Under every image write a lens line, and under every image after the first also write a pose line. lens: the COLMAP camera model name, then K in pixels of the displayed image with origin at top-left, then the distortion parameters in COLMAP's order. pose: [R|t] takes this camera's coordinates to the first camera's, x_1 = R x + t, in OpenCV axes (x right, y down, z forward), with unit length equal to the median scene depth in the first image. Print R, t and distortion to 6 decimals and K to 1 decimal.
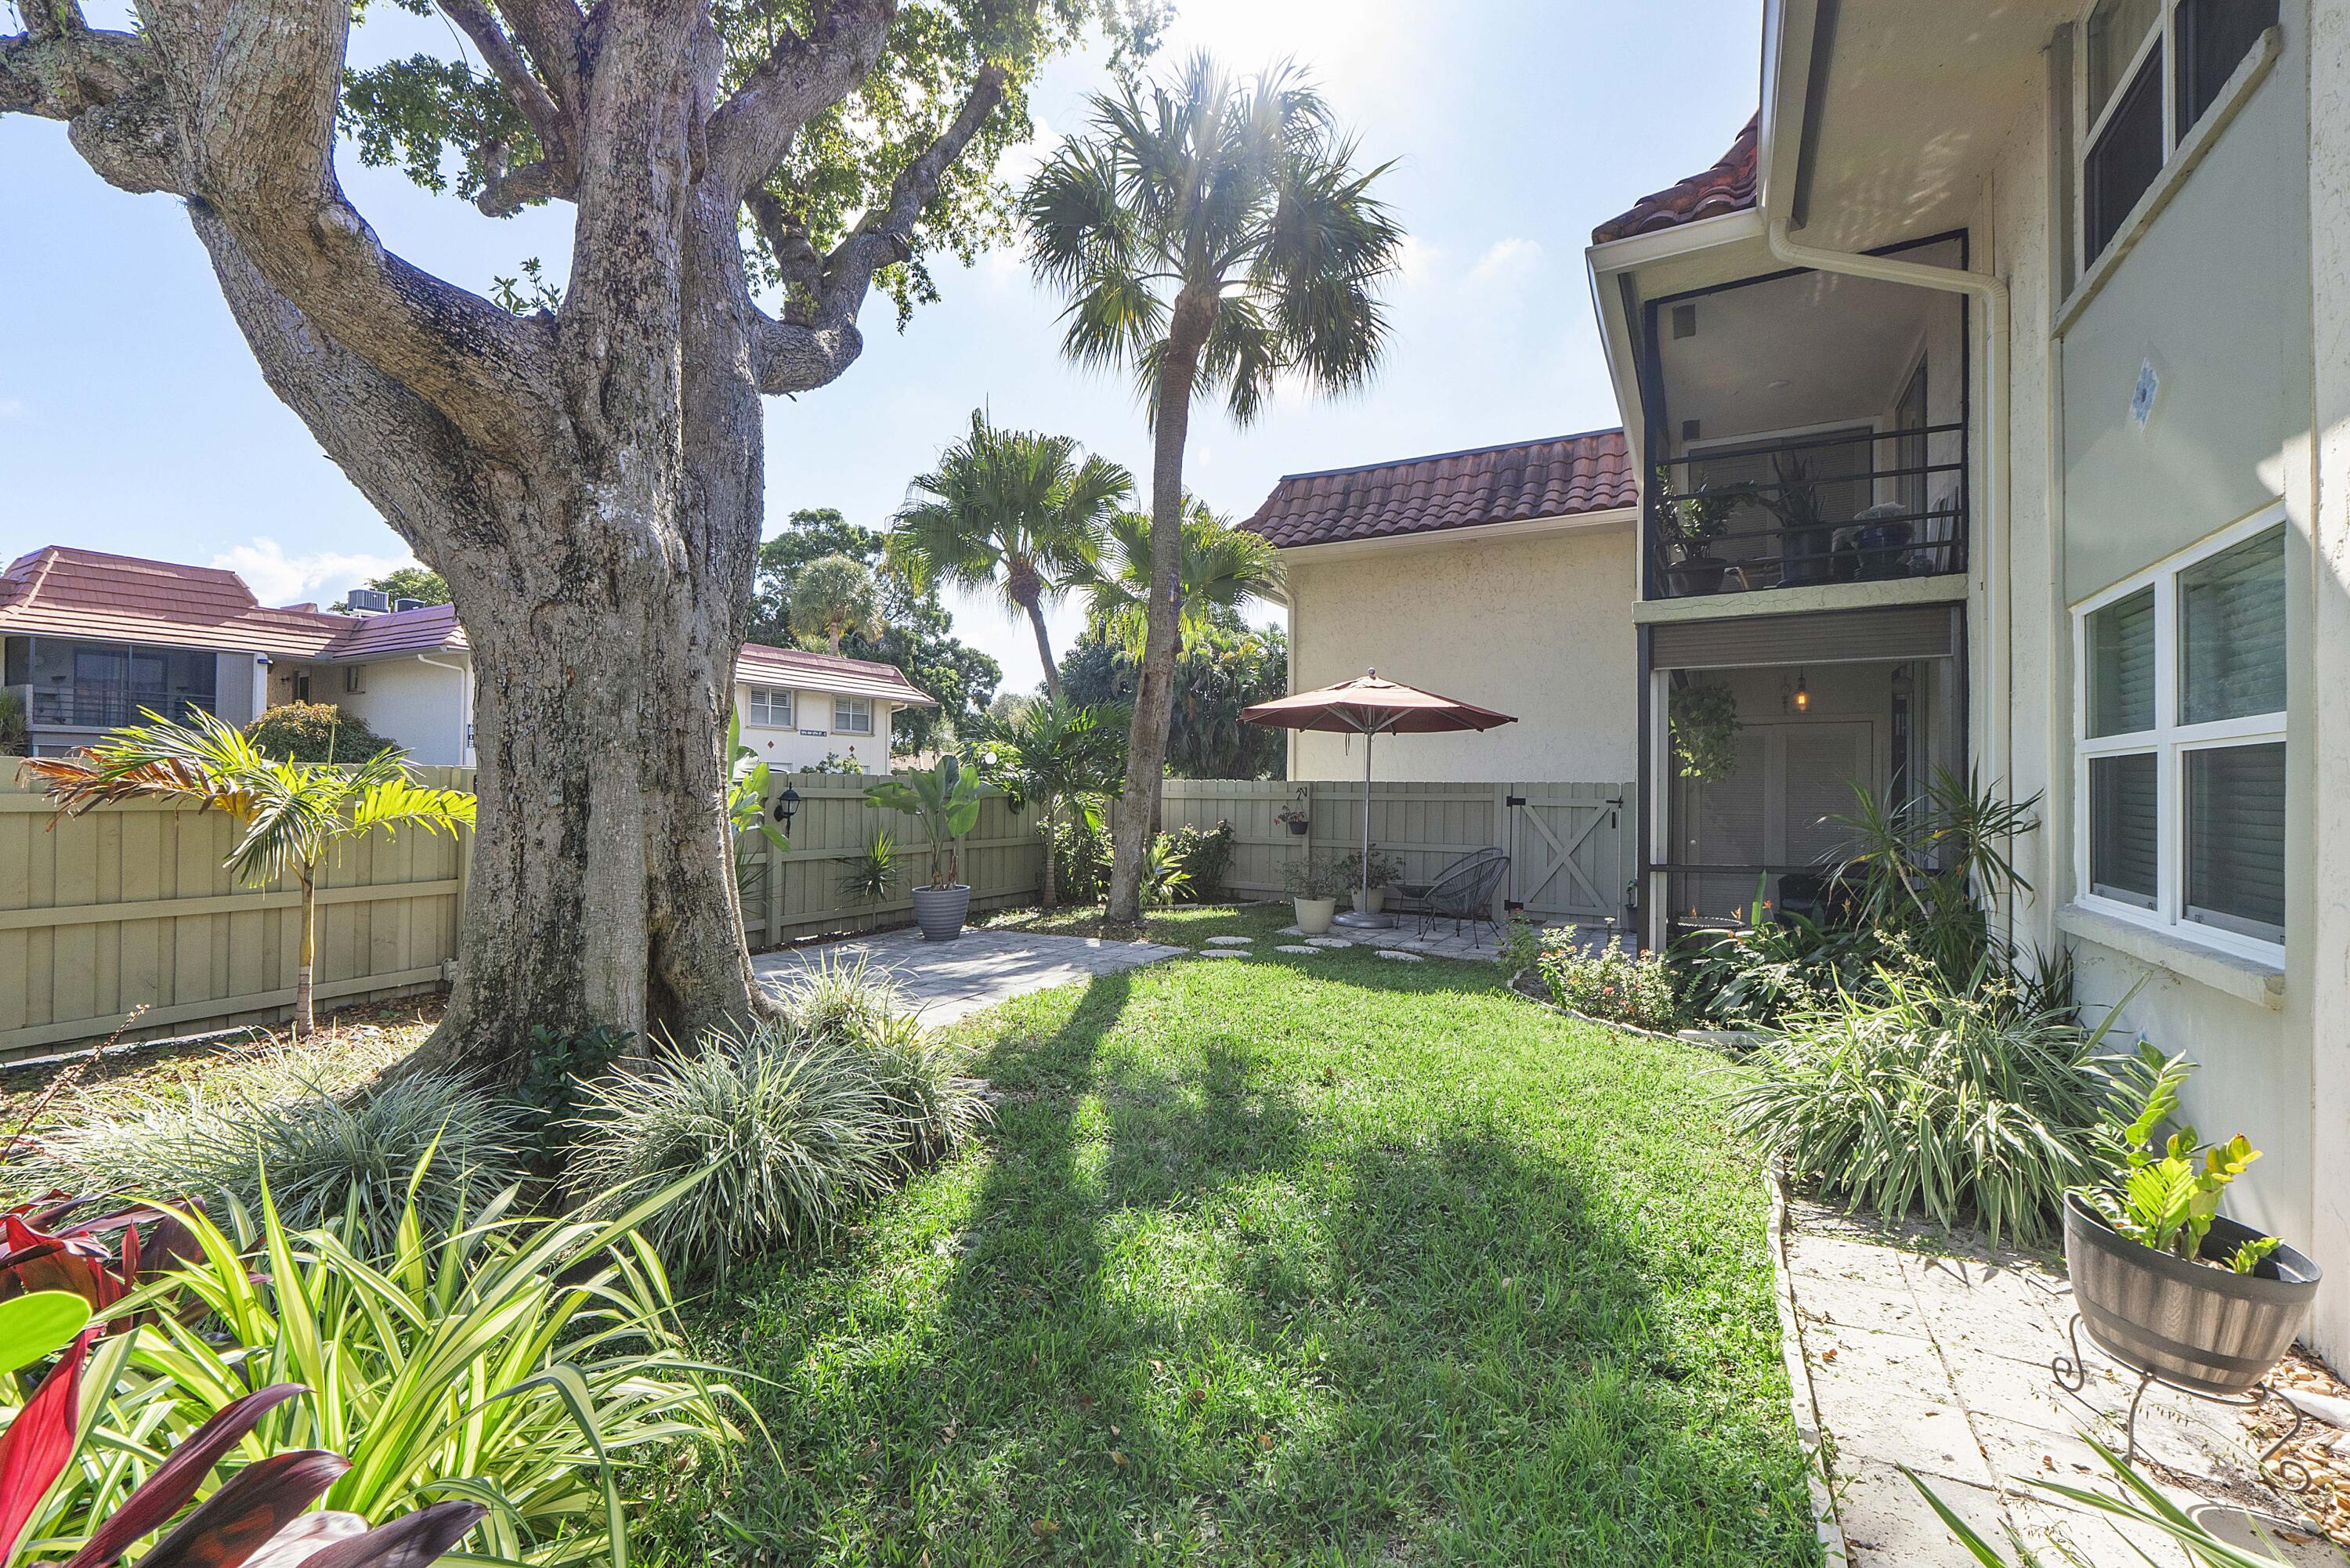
lens RADIAL K [[1010.4, 0, 1182.3], [0, 1010.4, 782.0], [0, 0, 1]] dist [-0.002652, -0.000539]
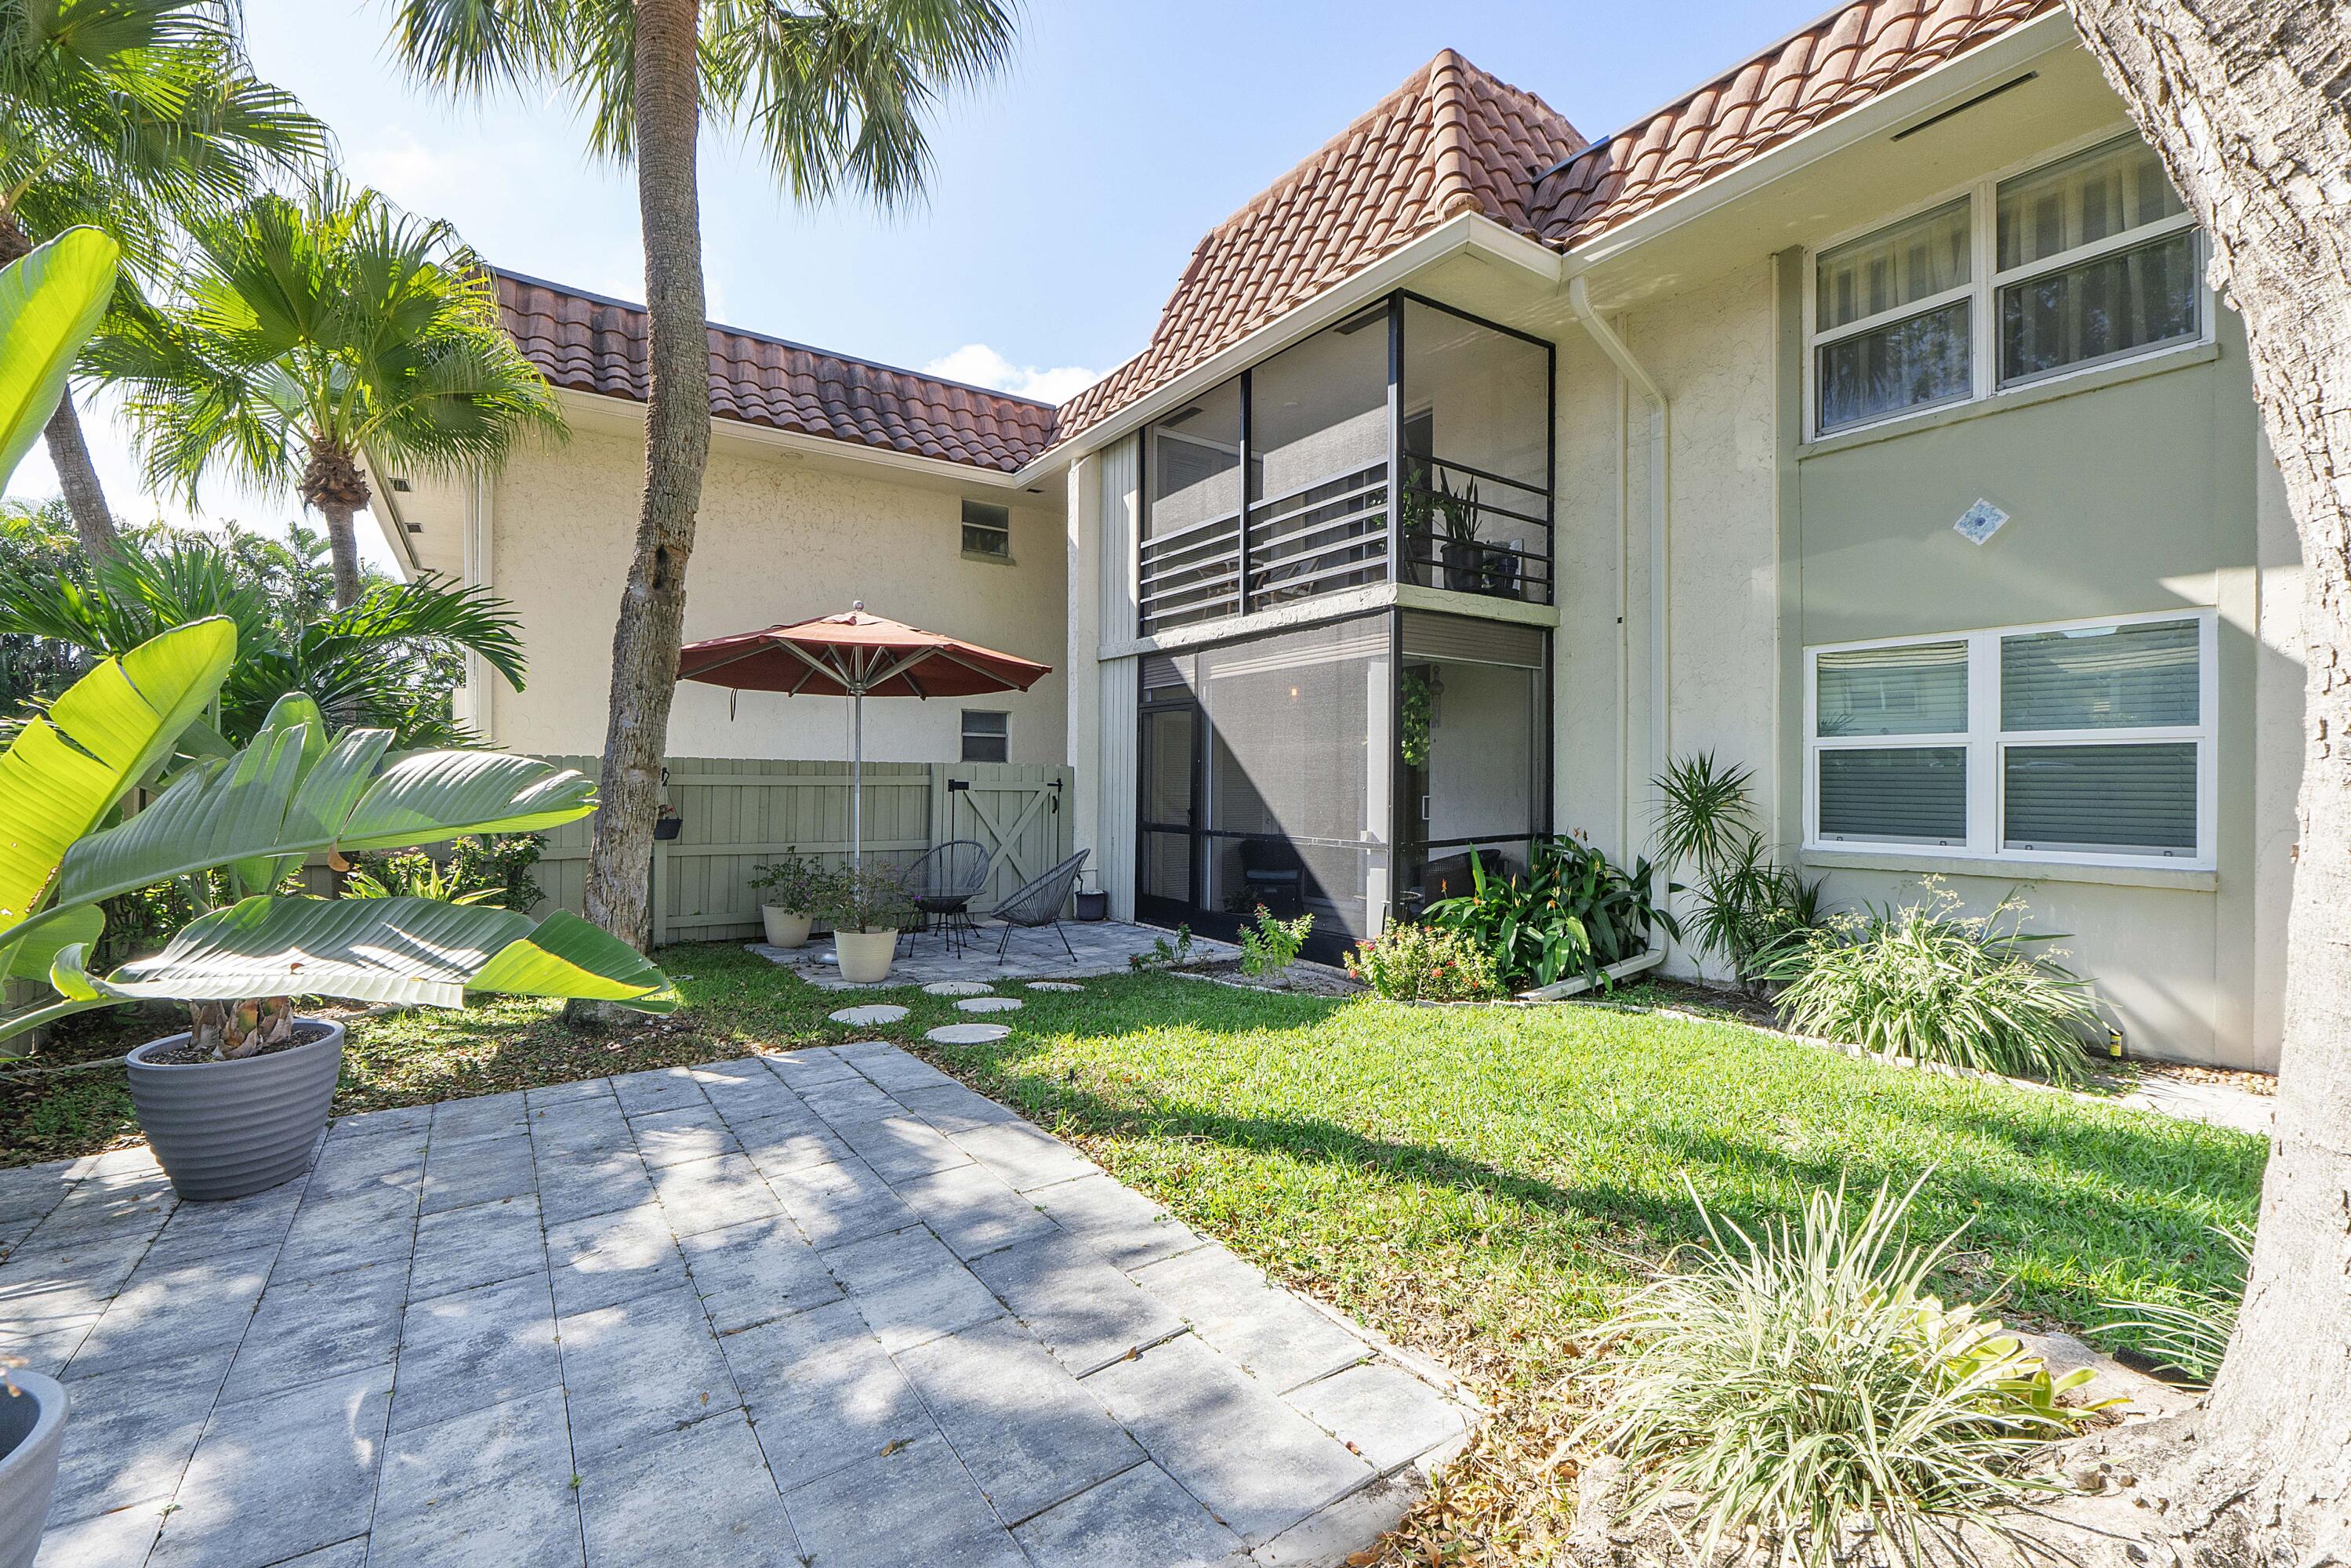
lens RADIAL K [[999.3, 0, 1175.5], [0, 999.3, 784.0], [0, 0, 1]] dist [-0.002805, -0.000017]
pose [[0.467684, -0.003750, 0.883888, -0.965556], [-0.009679, 0.999909, 0.009363, 0.024885], [-0.883843, -0.012934, 0.467605, 1.352478]]
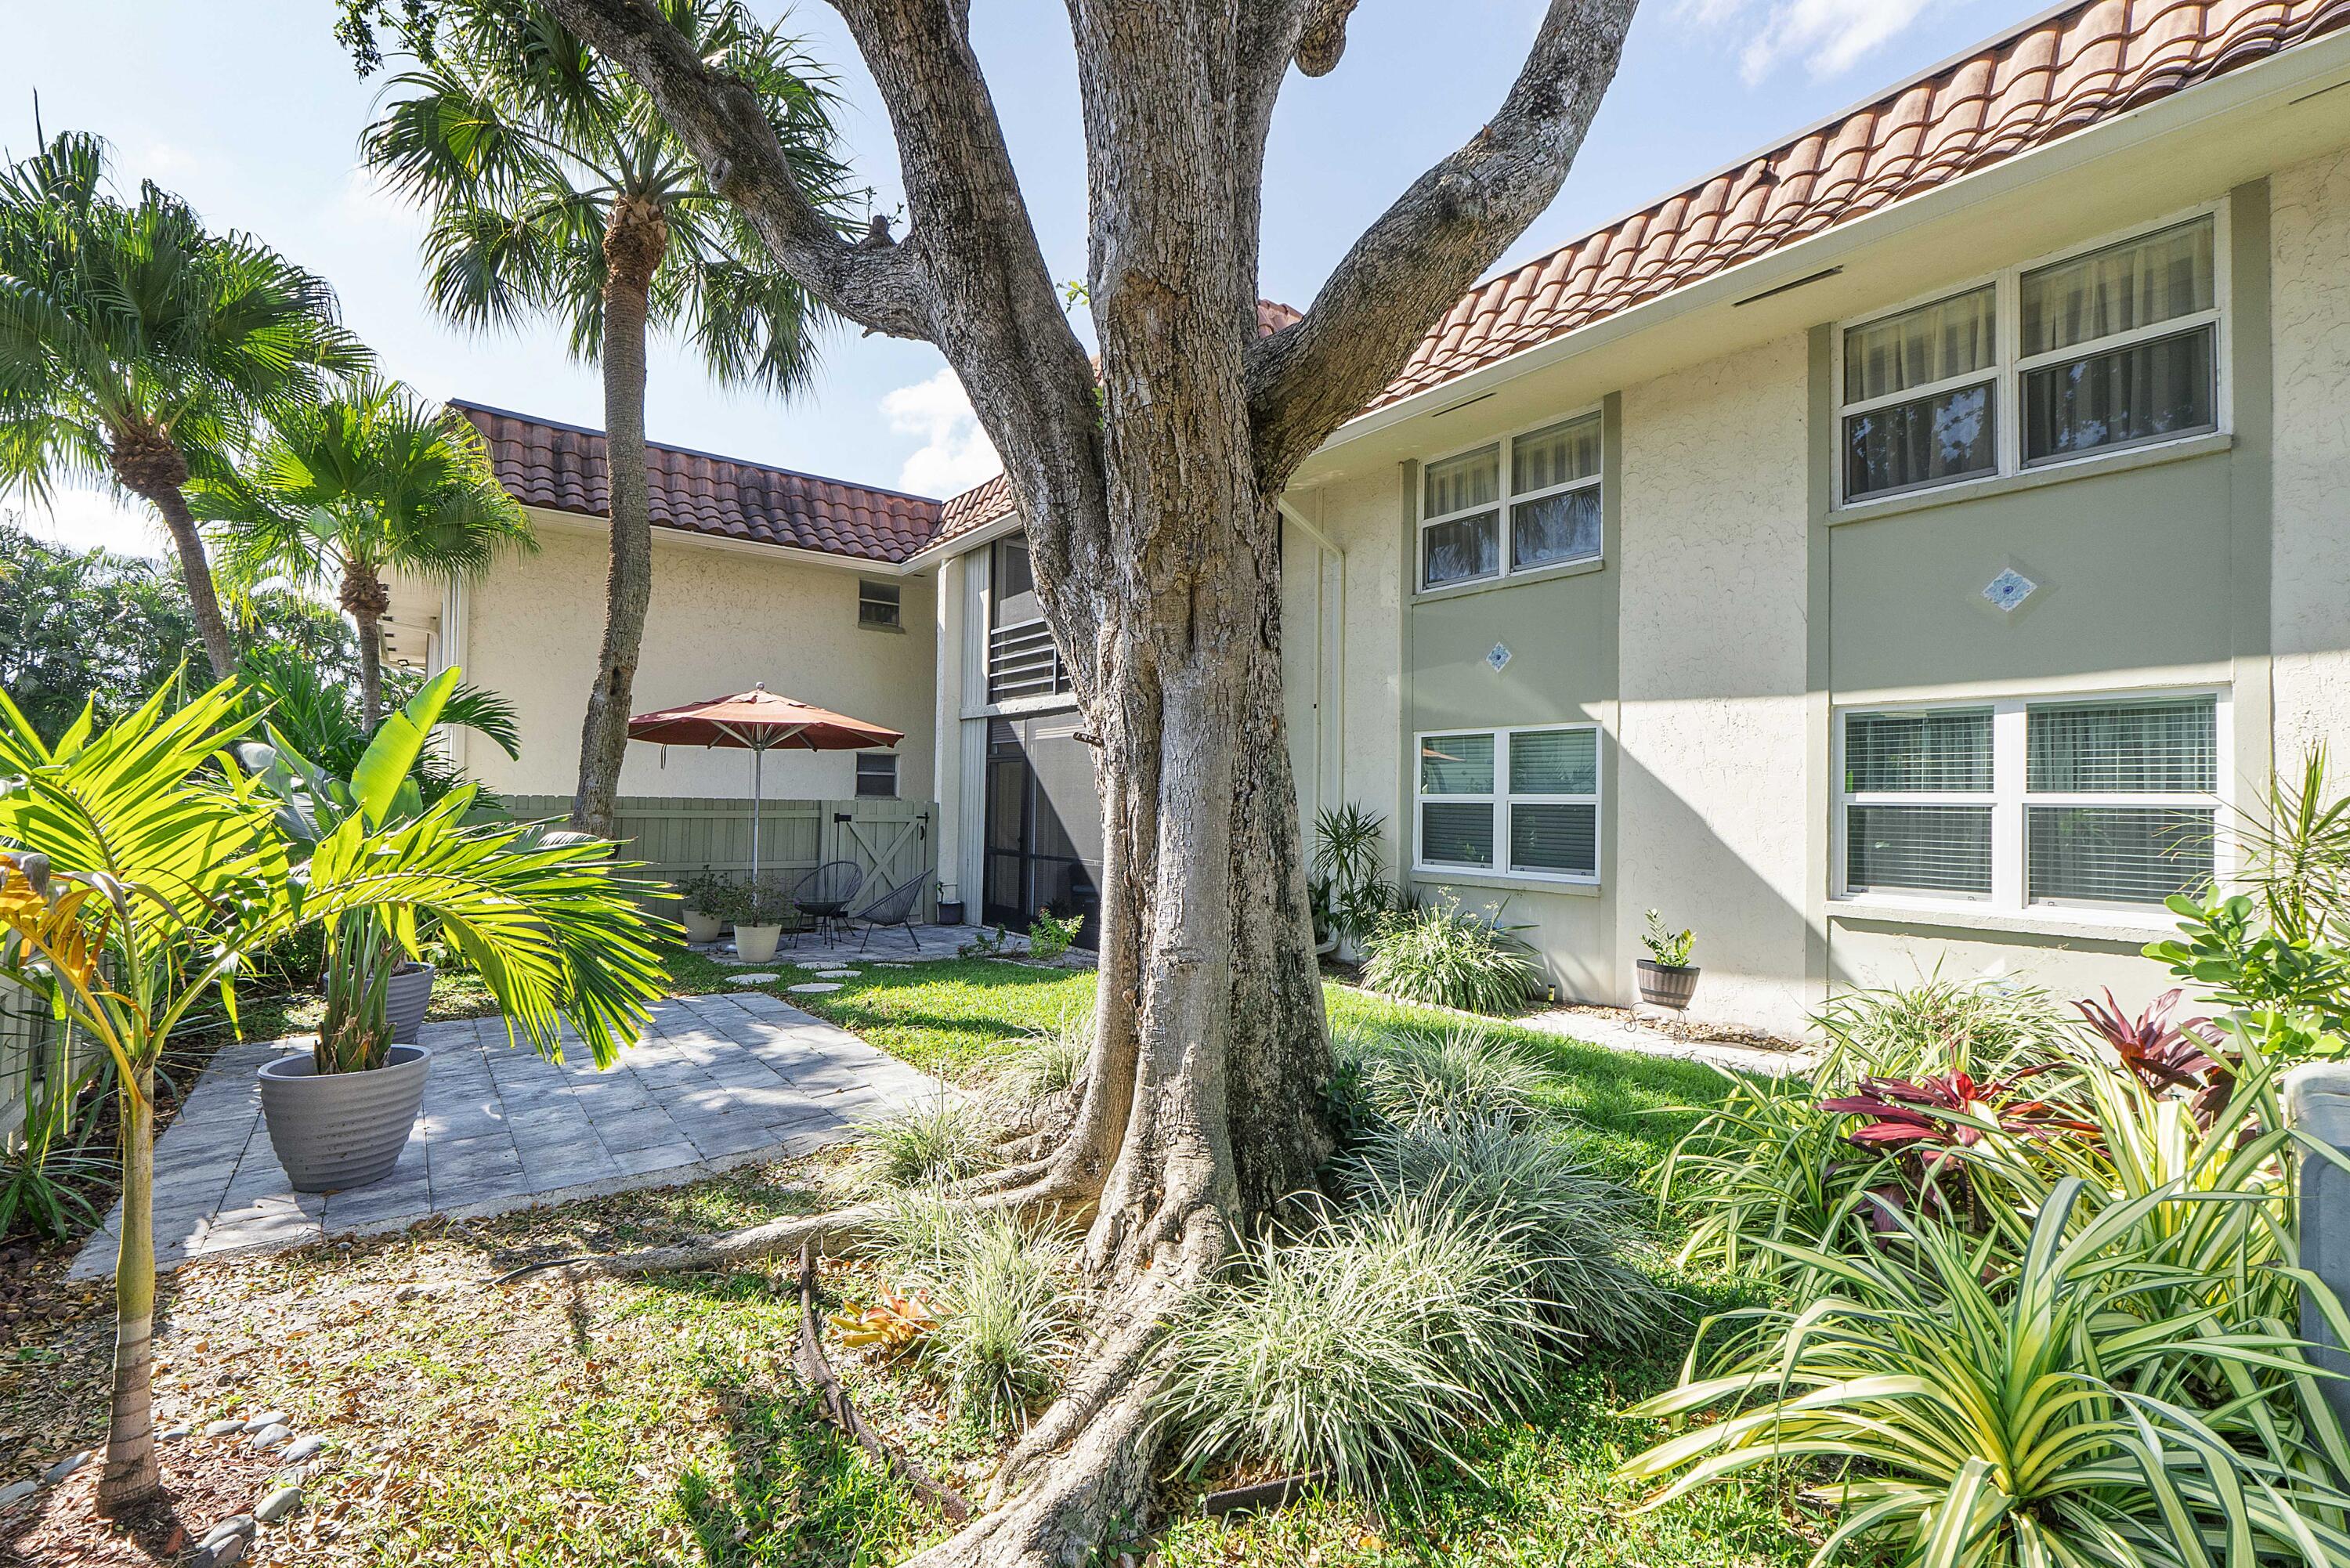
lens RADIAL K [[1010.4, 0, 1182.3], [0, 1010.4, 782.0], [0, 0, 1]] dist [-0.002652, -0.000539]
pose [[0.414541, 0.019904, 0.909813, -1.500938], [-0.018644, 0.999737, -0.013376, -0.034757], [-0.909840, -0.011418, 0.414803, 0.675159]]
